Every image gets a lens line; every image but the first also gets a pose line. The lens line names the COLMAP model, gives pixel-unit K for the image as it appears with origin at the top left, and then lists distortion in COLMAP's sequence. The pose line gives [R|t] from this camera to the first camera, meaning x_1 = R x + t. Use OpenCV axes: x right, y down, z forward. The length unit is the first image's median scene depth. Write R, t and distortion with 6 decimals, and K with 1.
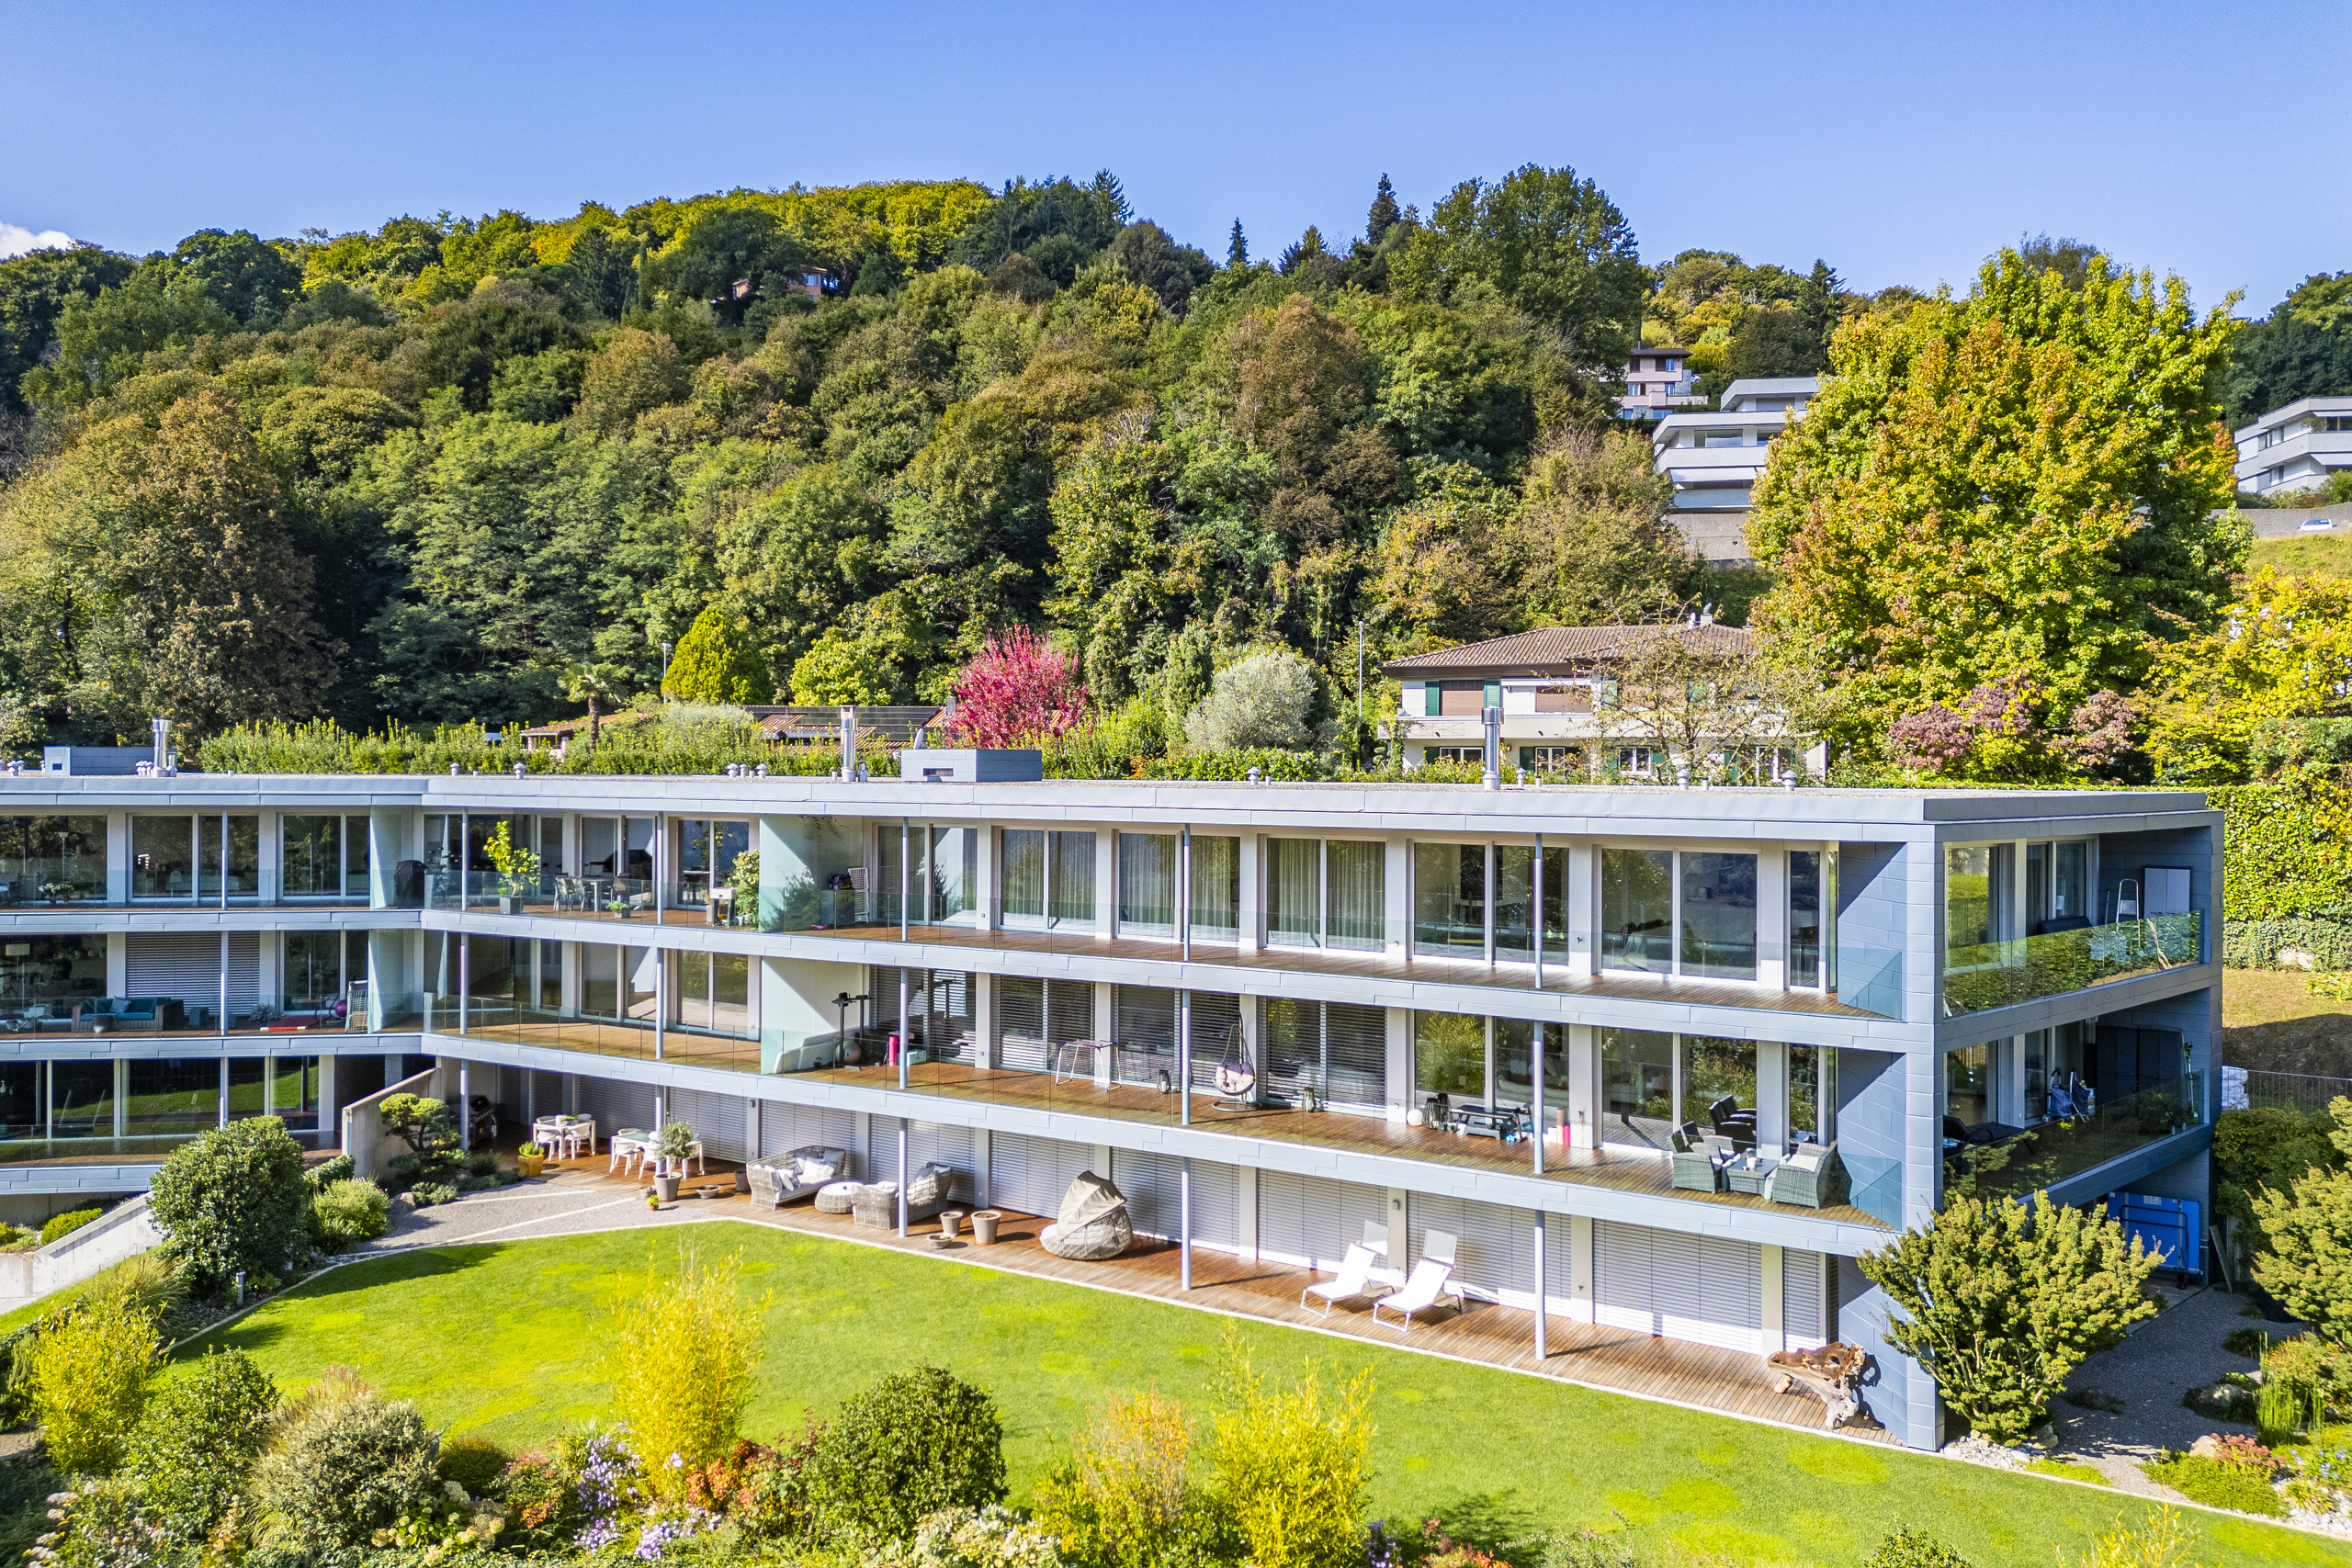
lens RADIAL K [[1675.5, 0, 1184.7], [0, 1675.5, 760.0], [0, 0, 1]] dist [0.086767, -0.109484]
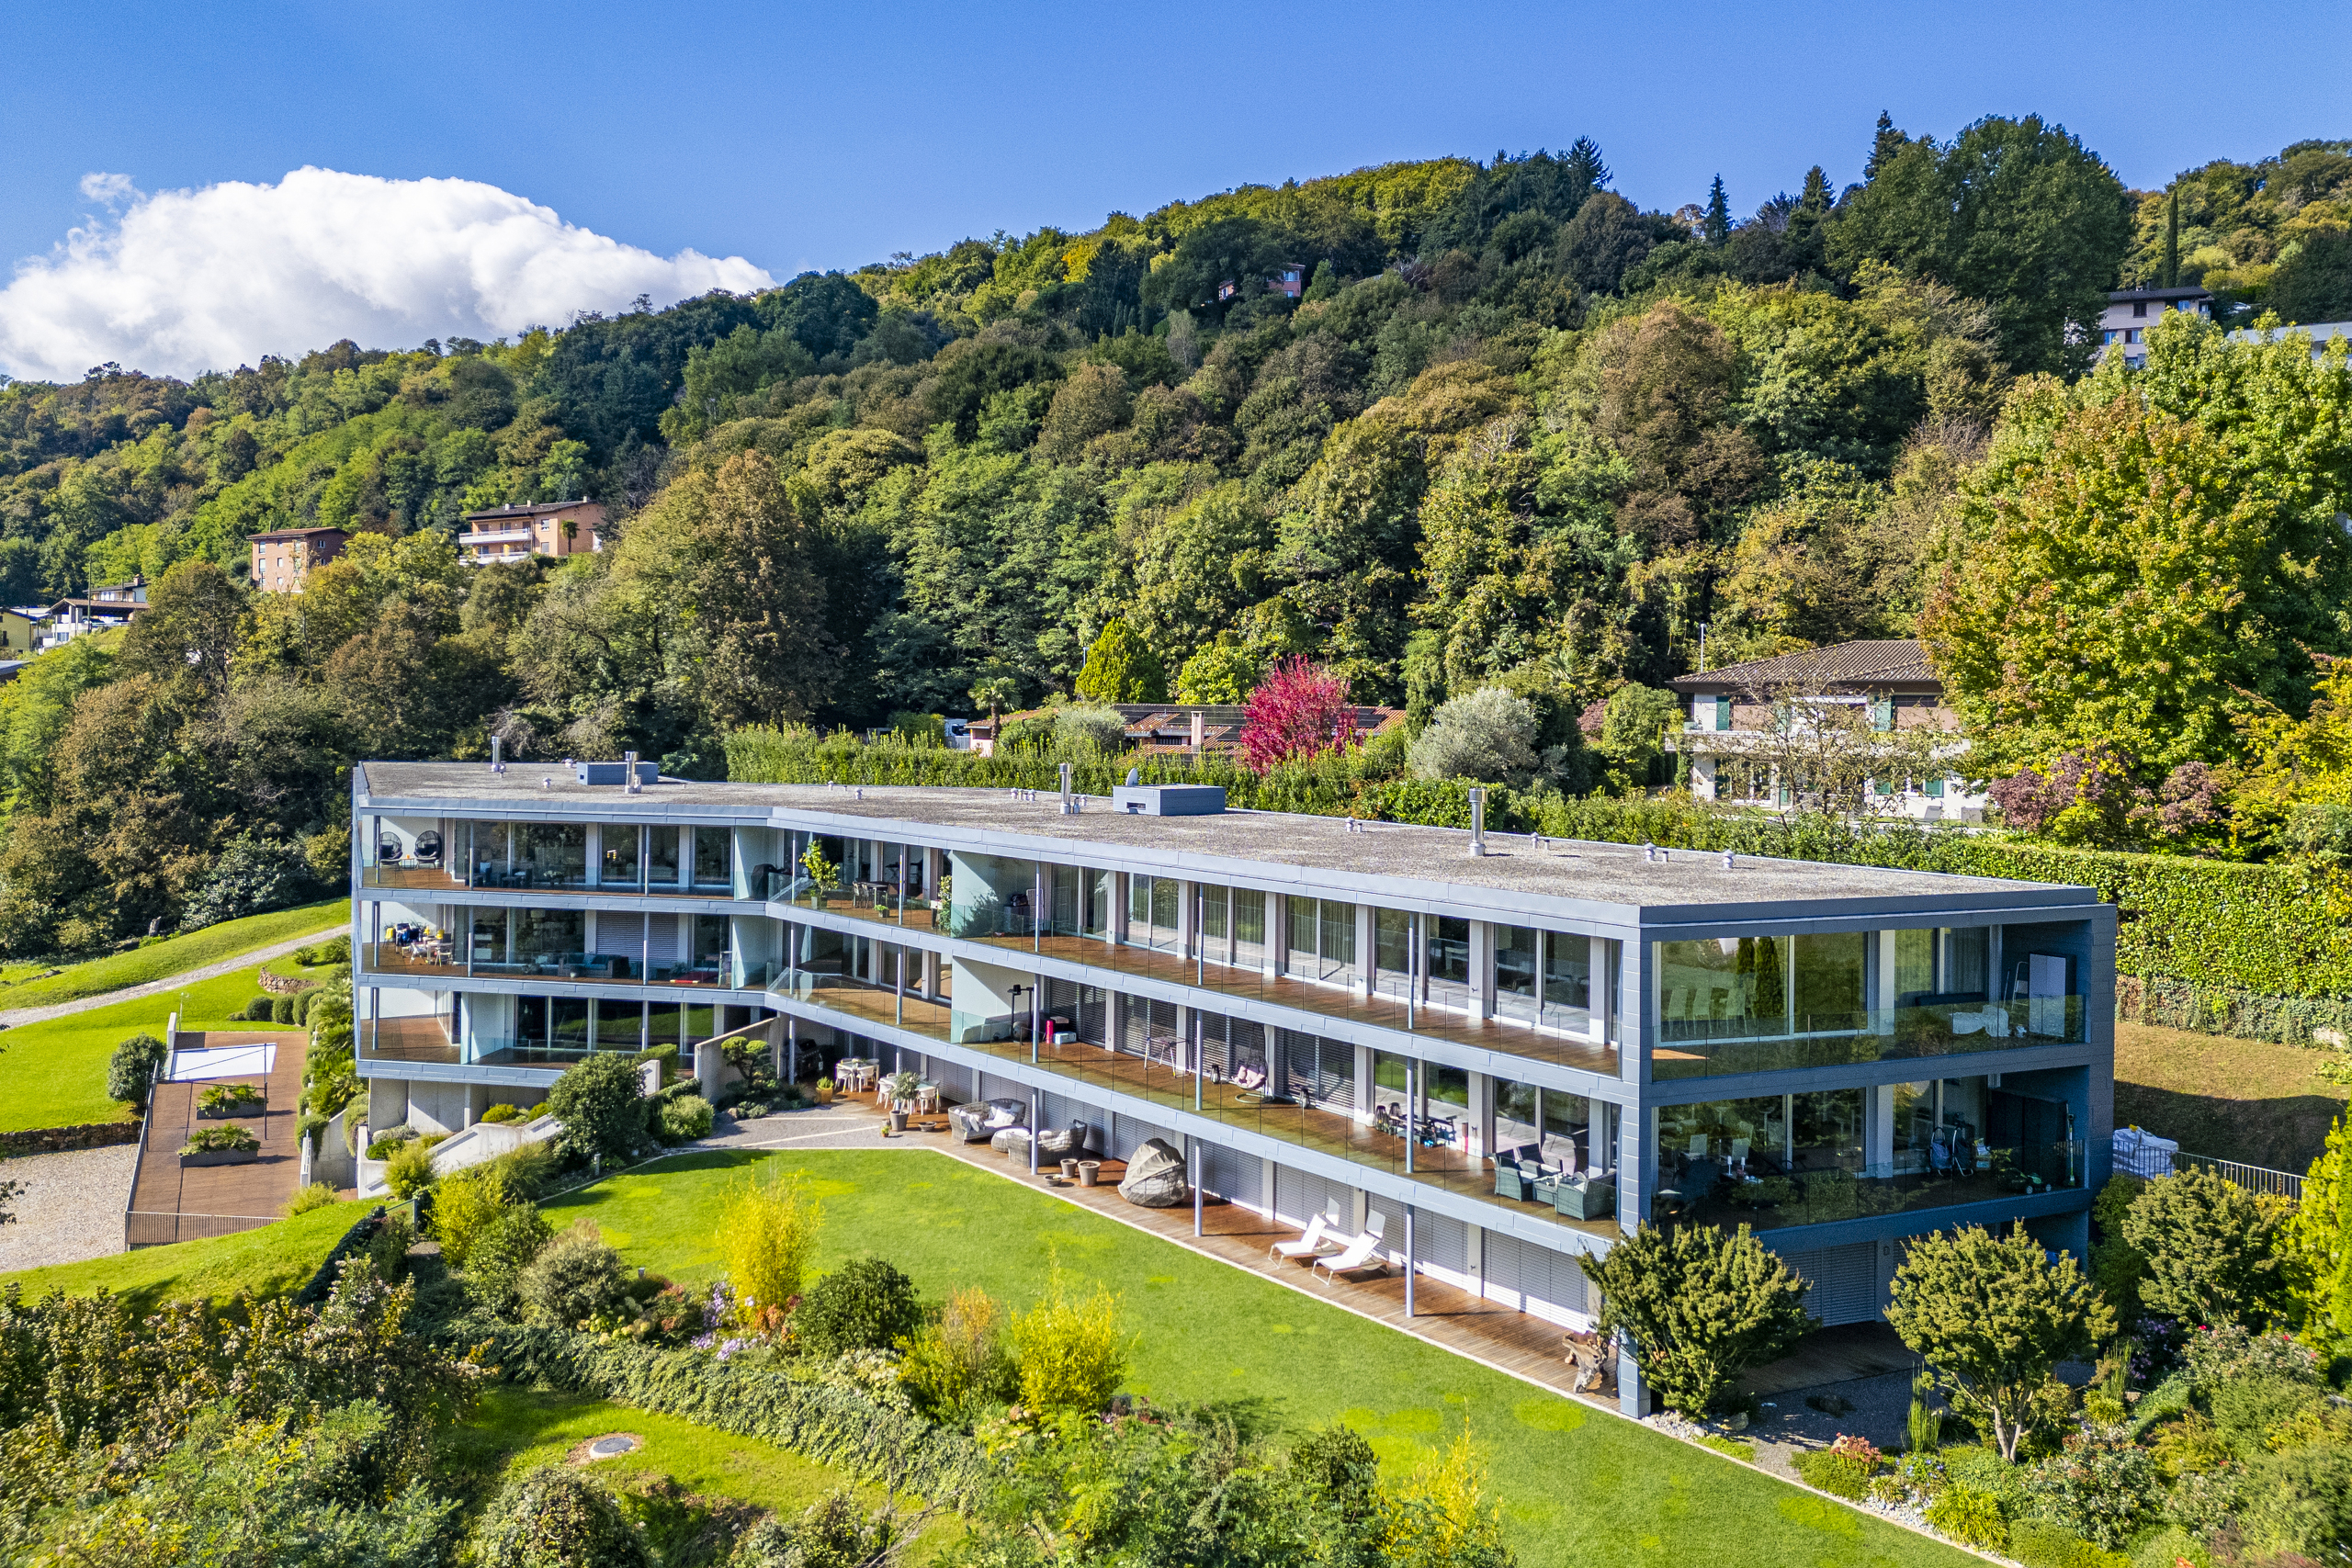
lens RADIAL K [[1683.9, 0, 1171.0], [0, 1683.9, 692.9], [0, 0, 1]] dist [0.087172, -0.103212]
pose [[0.944671, 0.004538, -0.327989, 0.128504], [-0.005889, 0.999978, -0.003127, -0.032848], [0.327968, 0.004885, 0.944676, -0.081113]]
